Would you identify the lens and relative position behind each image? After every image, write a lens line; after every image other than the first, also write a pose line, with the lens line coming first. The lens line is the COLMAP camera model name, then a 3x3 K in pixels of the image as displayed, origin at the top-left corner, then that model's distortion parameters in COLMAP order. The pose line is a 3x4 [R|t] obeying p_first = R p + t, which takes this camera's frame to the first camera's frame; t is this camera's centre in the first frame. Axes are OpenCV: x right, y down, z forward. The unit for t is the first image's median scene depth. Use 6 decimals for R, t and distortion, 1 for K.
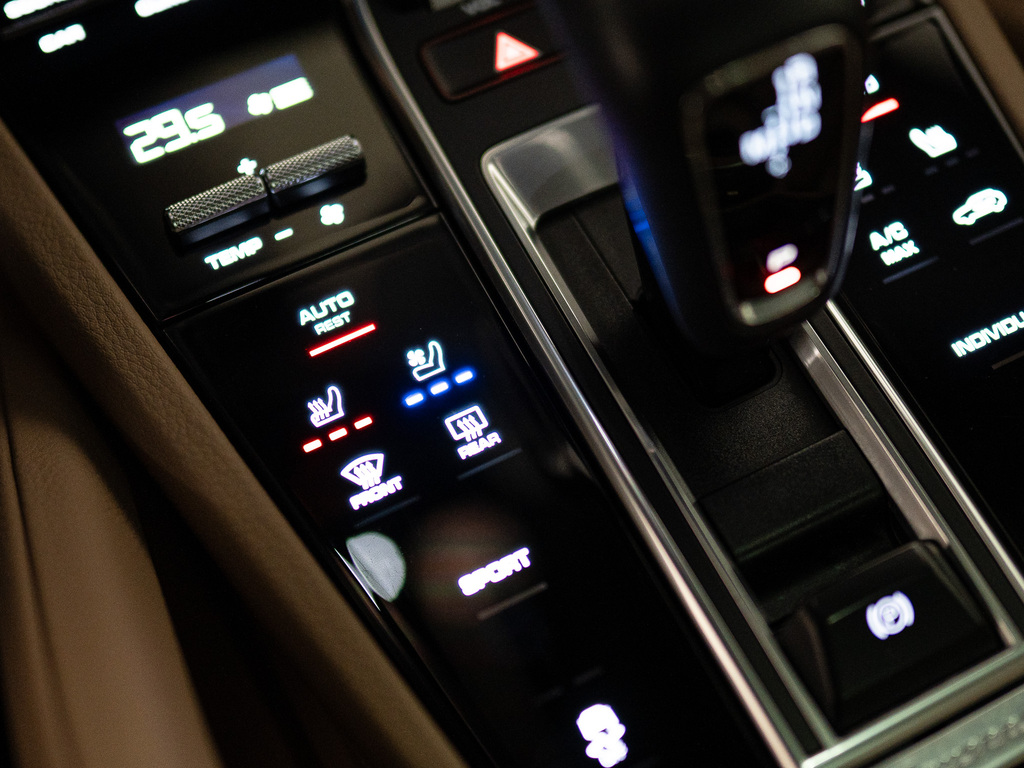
lens RADIAL K [[1634.6, 0, 512.0], [0, 1634.6, 384.0], [0, 0, 1]] dist [-0.047516, -0.008587]
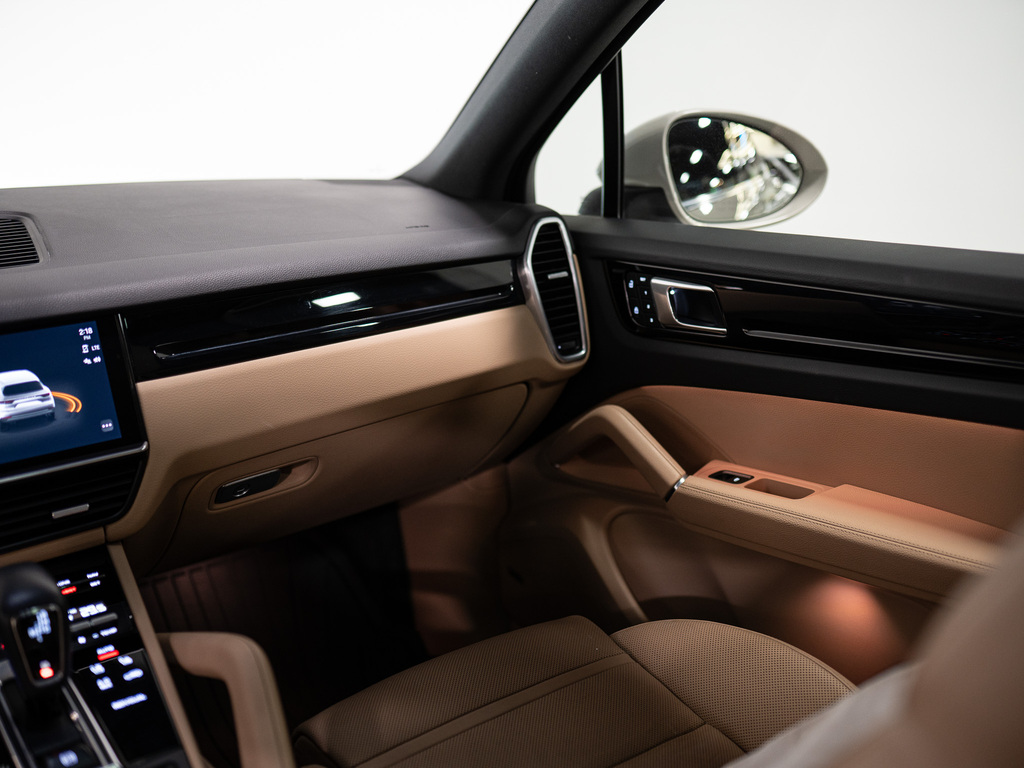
lens RADIAL K [[1123.6, 0, 512.0], [0, 1123.6, 384.0], [0, 0, 1]] dist [-0.046510, 0.016025]
pose [[0.984493, -0.008166, 0.175235, 0.724947], [0.112414, 0.796236, -0.594450, 0.998413], [-0.134675, 0.604931, 0.784807, -1.534202]]
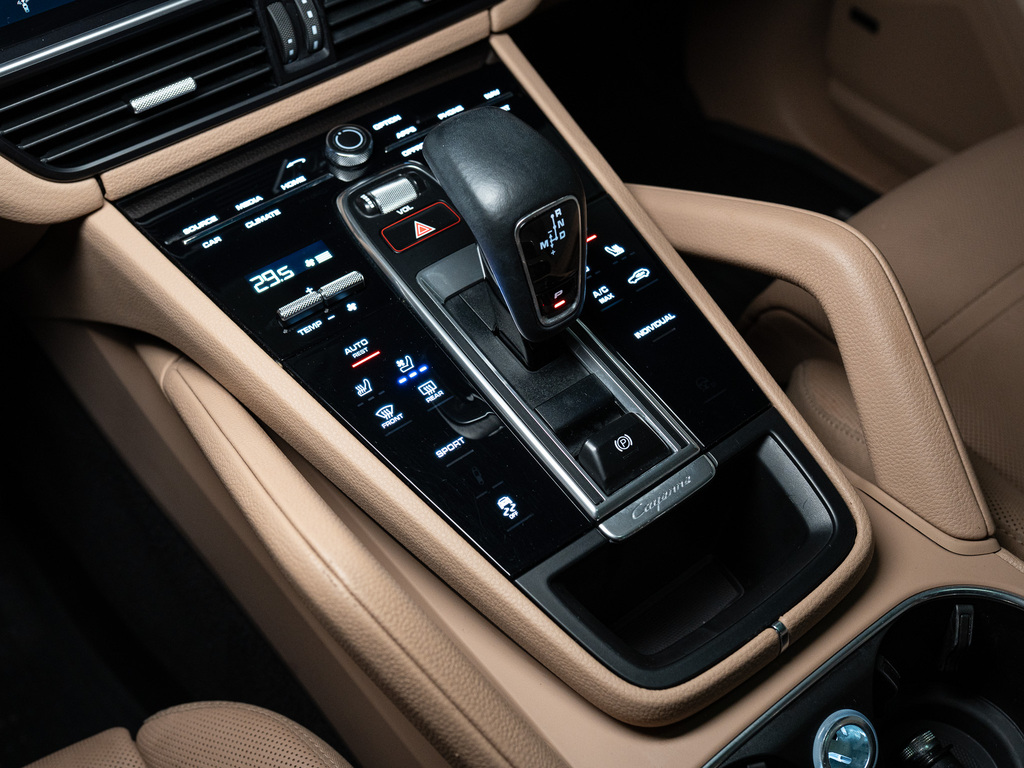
lens RADIAL K [[1123.6, 0, 512.0], [0, 1123.6, 384.0], [0, 0, 1]] dist [-0.046510, 0.016025]
pose [[0.983568, -0.111100, 0.142302, -0.128176], [0.126810, 0.986189, -0.106542, 0.191051], [-0.128500, 0.122837, 0.984073, -0.510439]]
